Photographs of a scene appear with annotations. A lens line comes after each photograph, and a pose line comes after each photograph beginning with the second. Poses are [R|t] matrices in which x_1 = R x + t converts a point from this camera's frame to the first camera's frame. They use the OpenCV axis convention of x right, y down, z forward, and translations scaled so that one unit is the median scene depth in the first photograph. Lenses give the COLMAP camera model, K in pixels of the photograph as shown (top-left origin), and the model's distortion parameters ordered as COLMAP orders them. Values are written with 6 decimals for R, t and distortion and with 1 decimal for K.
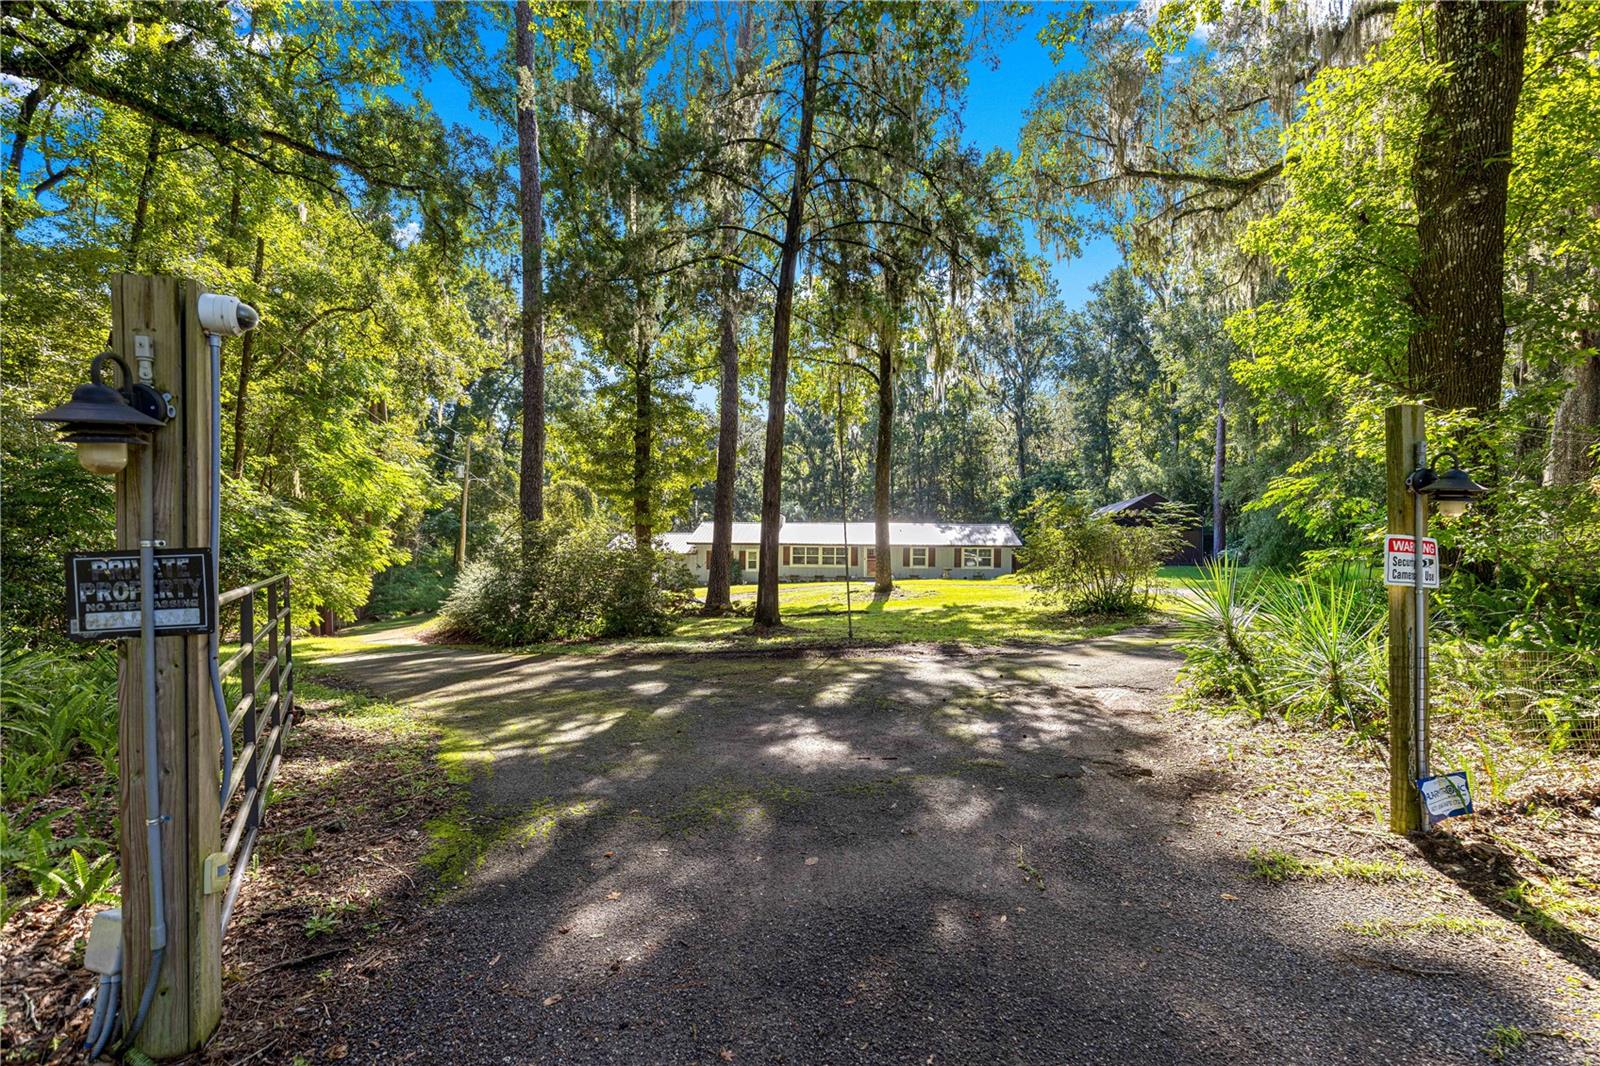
lens RADIAL K [[737.9, 0, 799.3], [0, 737.9, 572.6], [0, 0, 1]] dist [0.000063, -0.000002]
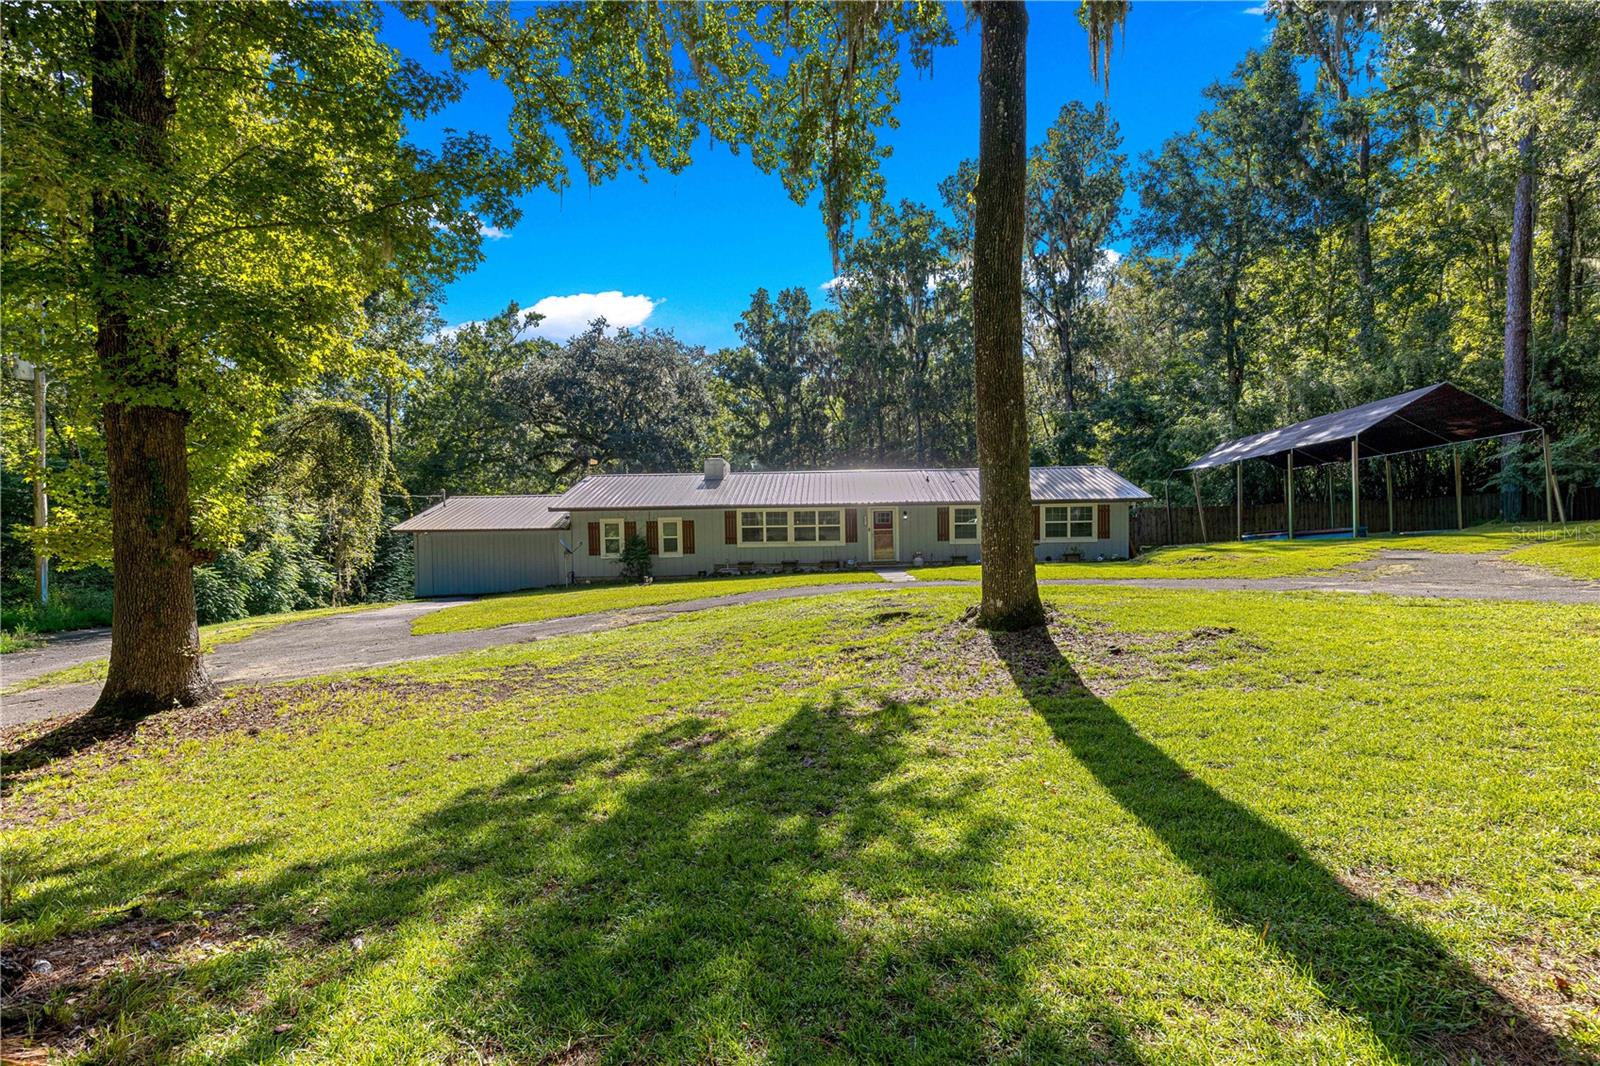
lens RADIAL K [[739.1, 0, 800.0], [0, 739.1, 533.0], [0, 0, 1]] dist [0.000109, -0.000001]
pose [[0.998476, -0.027096, 0.048080, 0.005942], [0.028204, 0.999348, -0.022520, -0.003306], [-0.047439, 0.023842, 0.998590, 0.312659]]
